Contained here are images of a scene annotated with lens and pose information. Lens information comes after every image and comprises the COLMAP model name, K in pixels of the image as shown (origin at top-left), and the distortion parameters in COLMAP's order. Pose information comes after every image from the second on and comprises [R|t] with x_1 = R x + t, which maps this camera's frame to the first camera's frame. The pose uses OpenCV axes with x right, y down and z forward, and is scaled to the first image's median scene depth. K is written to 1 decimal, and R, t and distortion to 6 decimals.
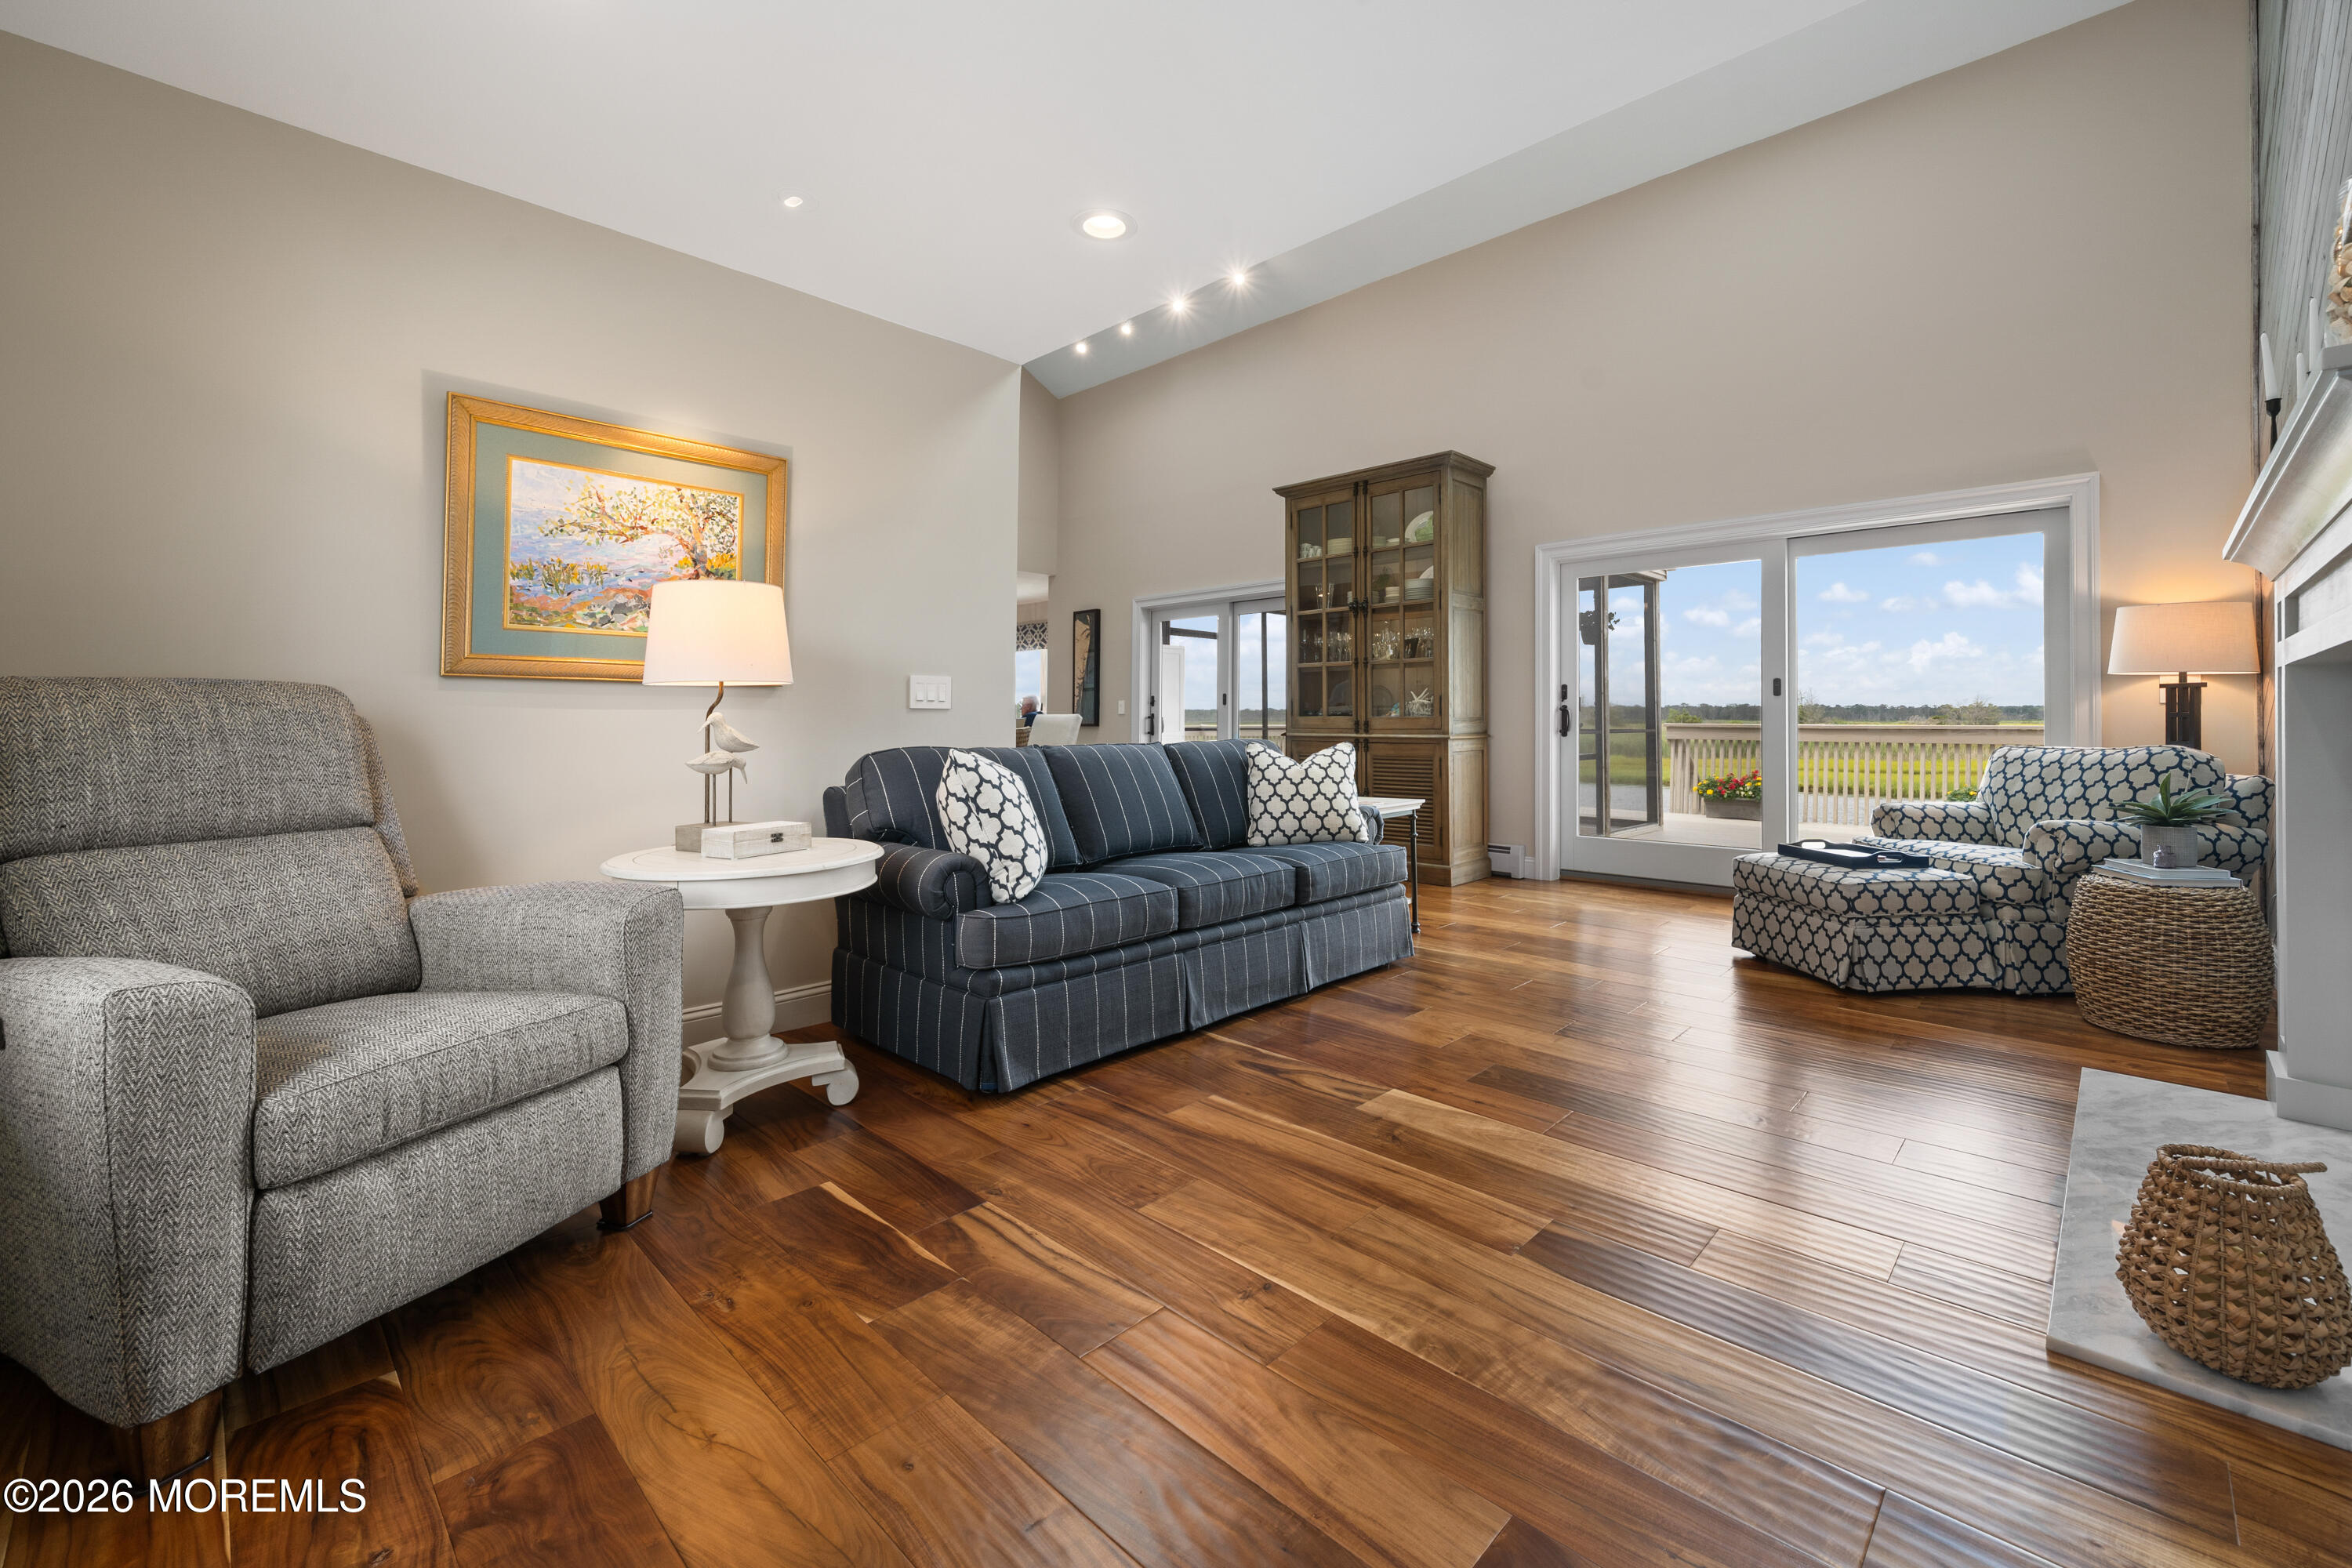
lens RADIAL K [[972.8, 0, 1171.8], [0, 972.8, 717.1], [0, 0, 1]] dist [-0.003173, -0.000017]
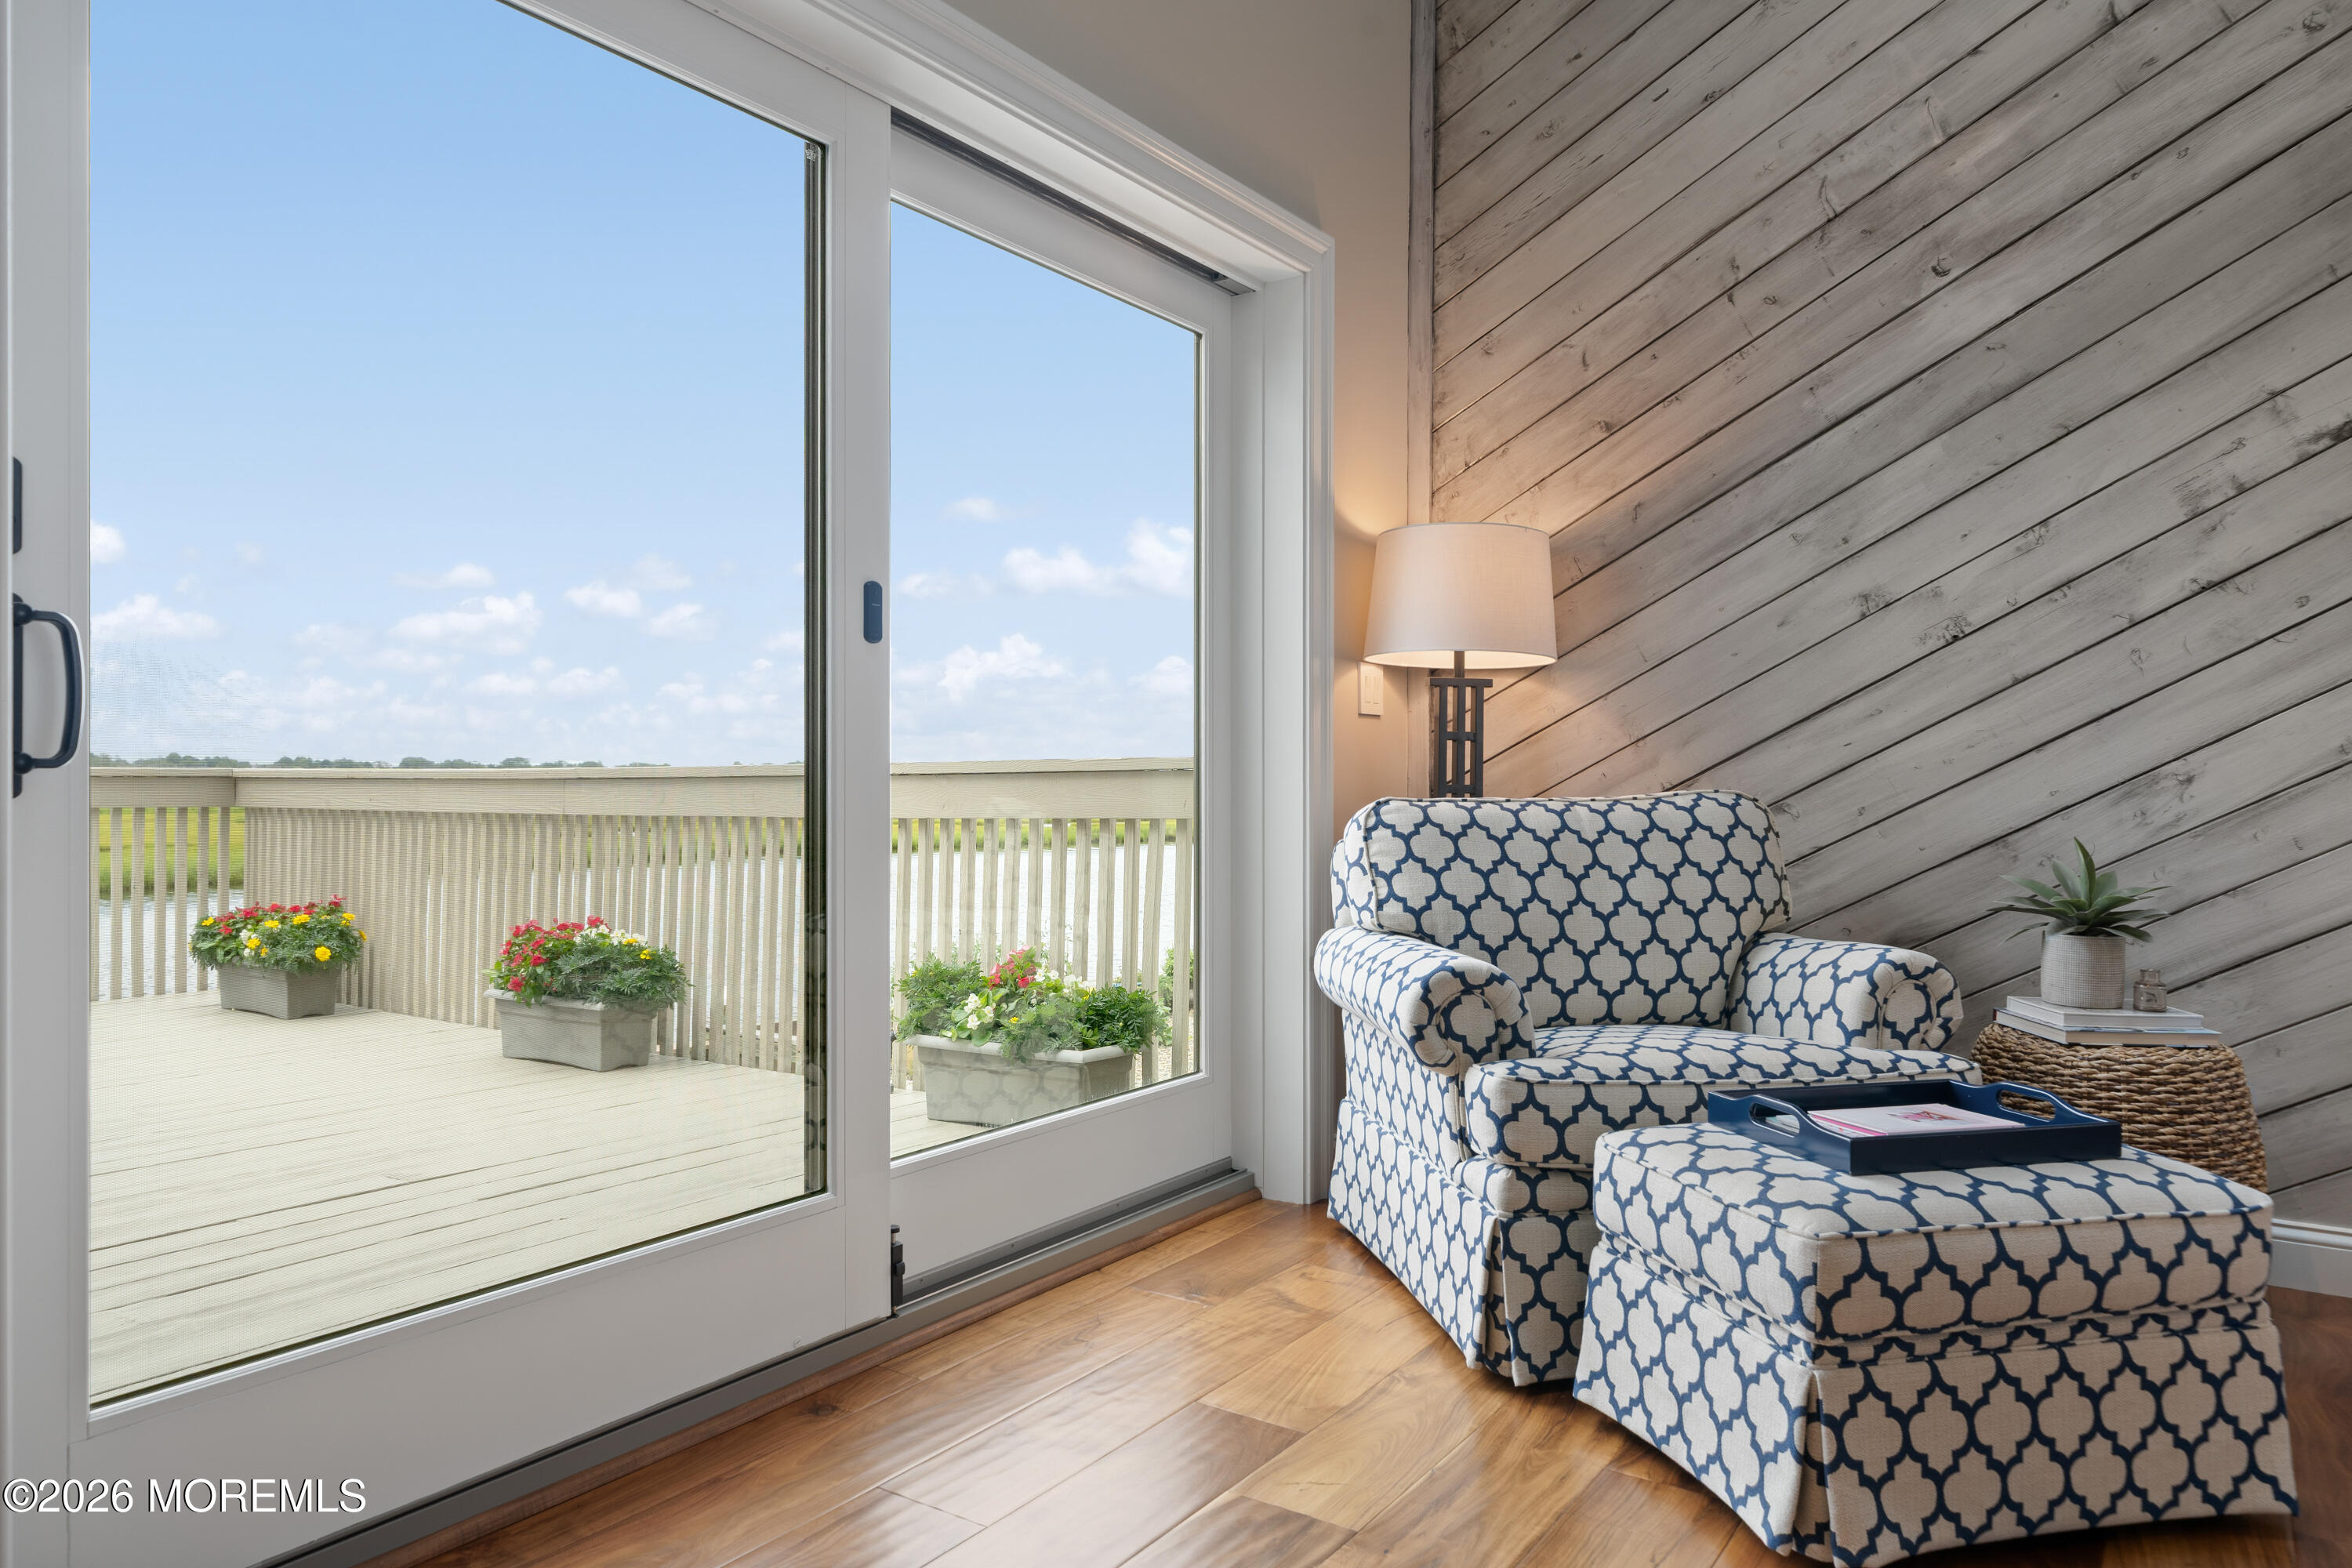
lens RADIAL K [[1554.1, 0, 1163.6], [0, 1554.1, 797.0], [0, 0, 1]] dist [0.003938, -0.002449]
pose [[-0.172766, -0.014017, 0.984863, 0.191967], [-0.010244, 0.999870, 0.012434, 0.021762], [-0.984910, -0.007941, -0.172888, 1.255235]]
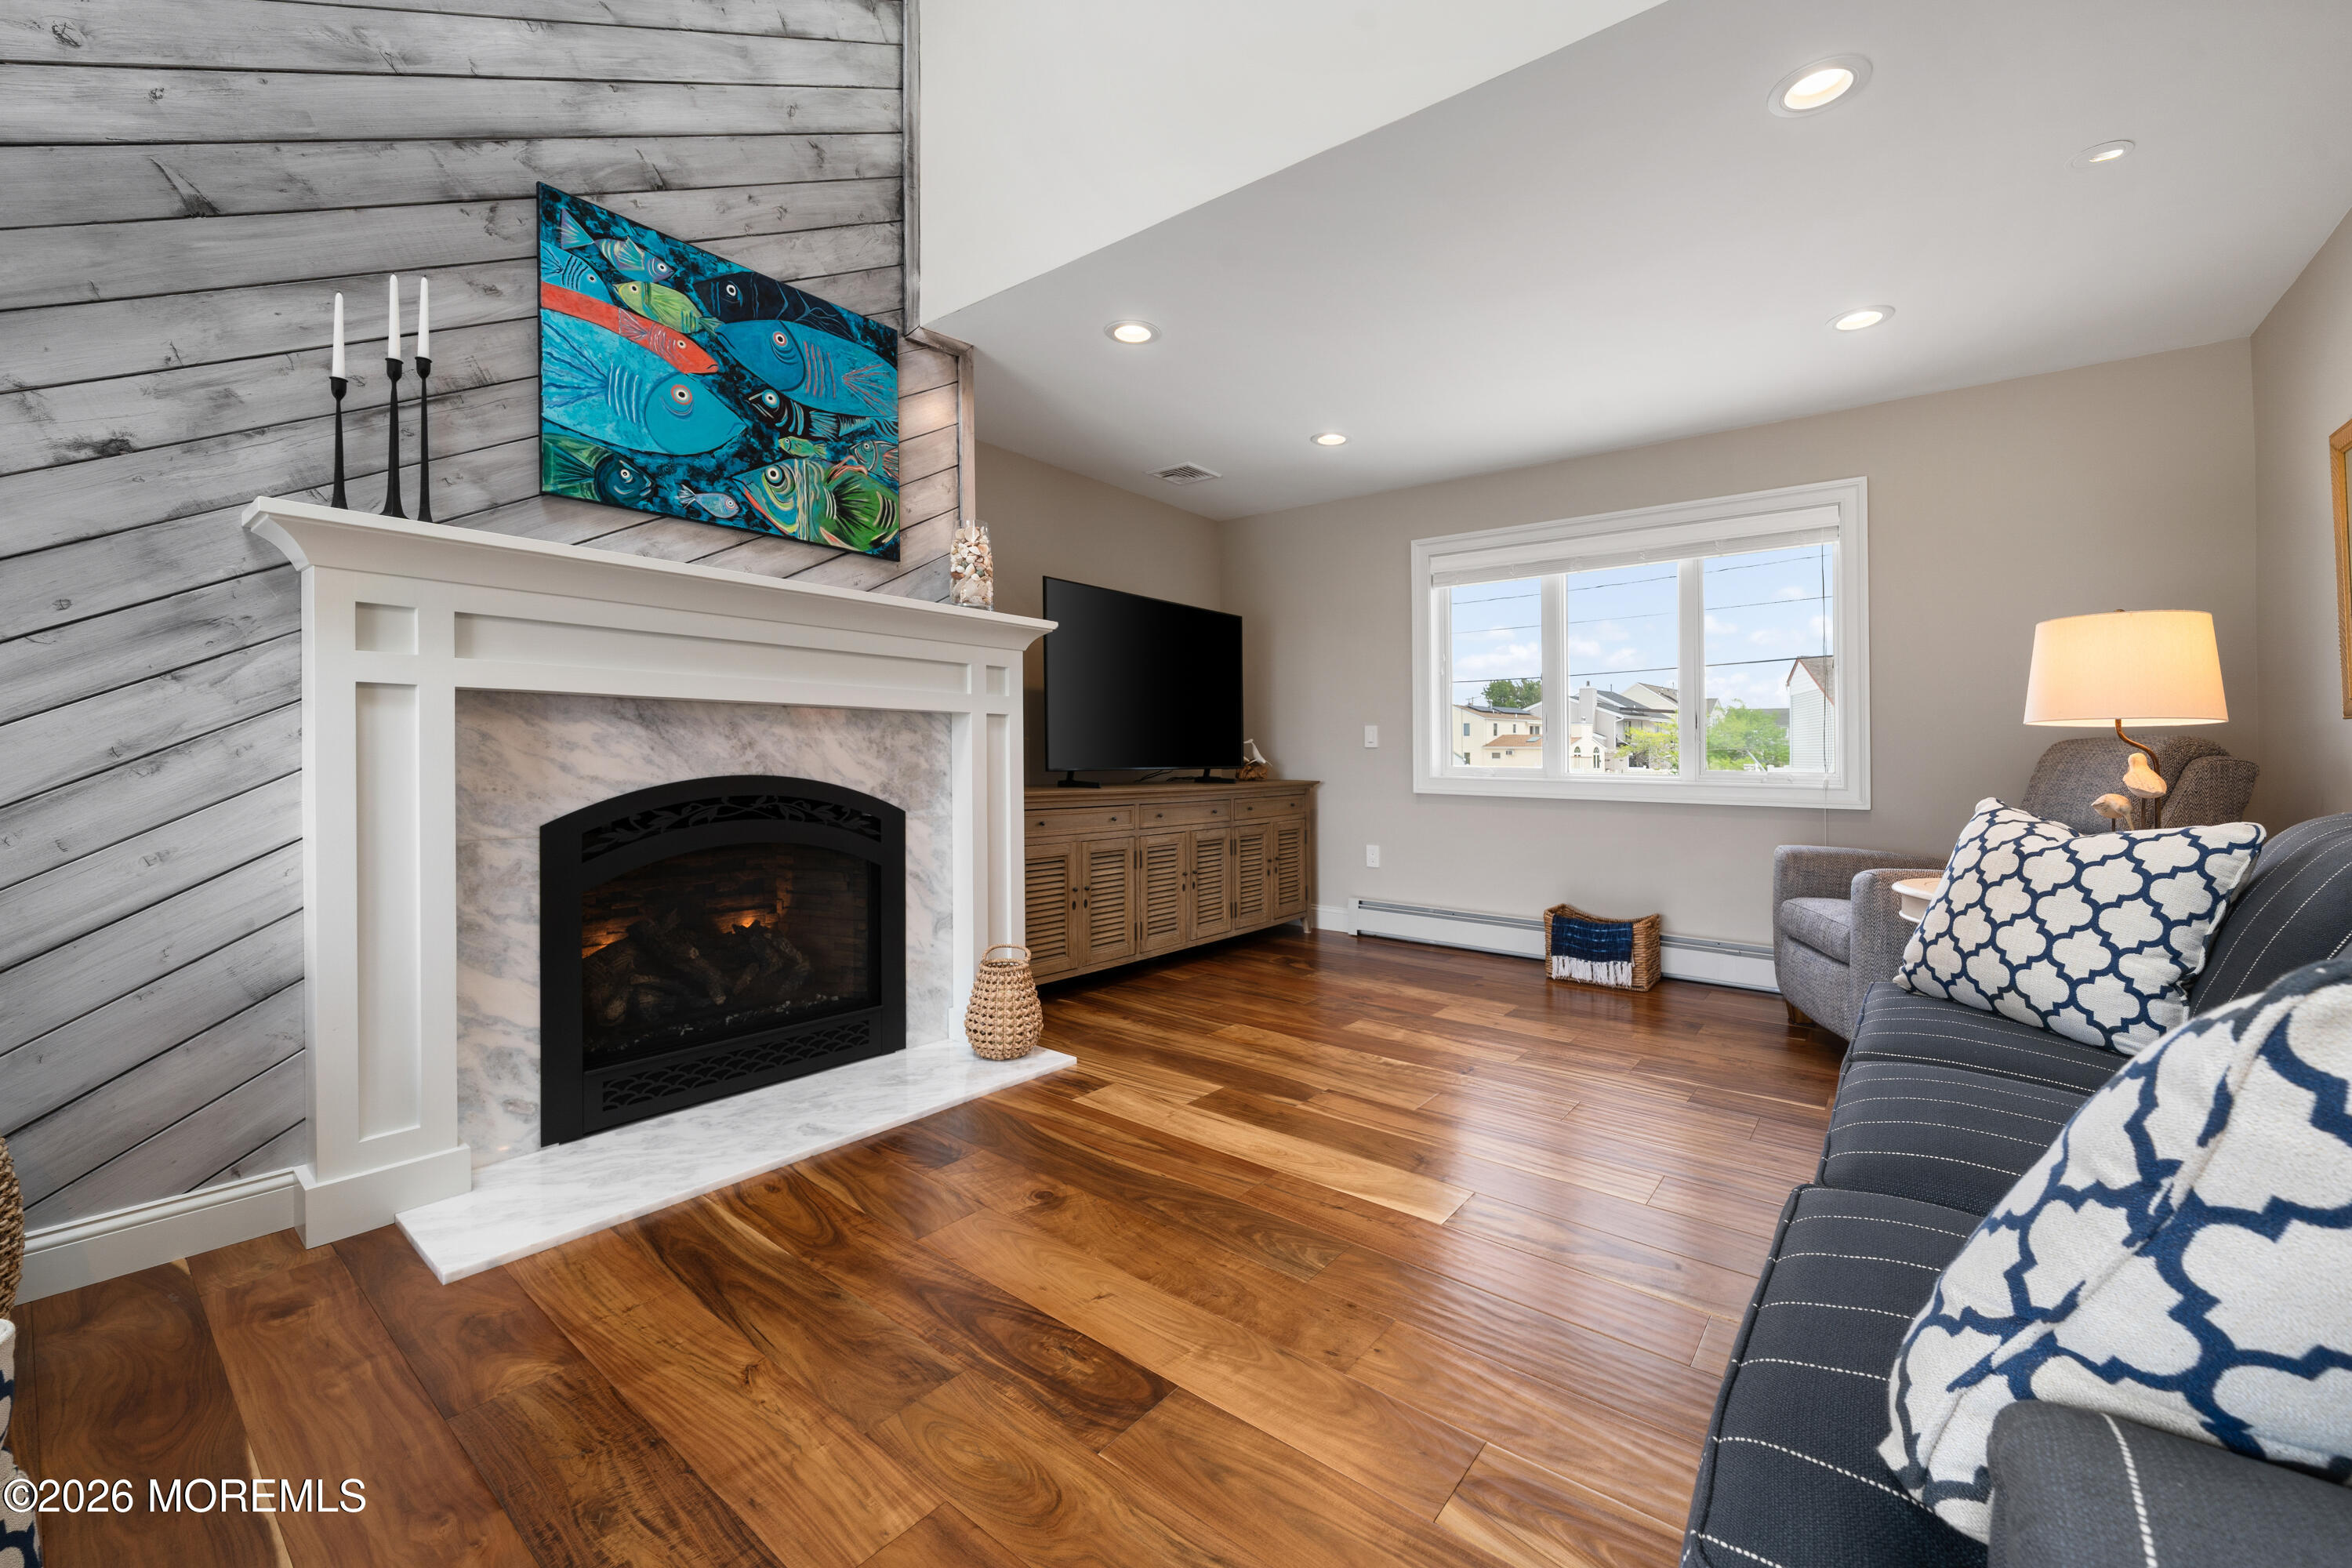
lens RADIAL K [[910.7, 0, 1157.7], [0, 910.7, 760.2], [0, 0, 1]] dist [-0.001395, -0.000371]
pose [[-0.997317, -0.000349, -0.073200, 0.326438], [0.000045, 0.999986, -0.005380, 0.010237], [0.073201, -0.005369, -0.997303, 1.080786]]
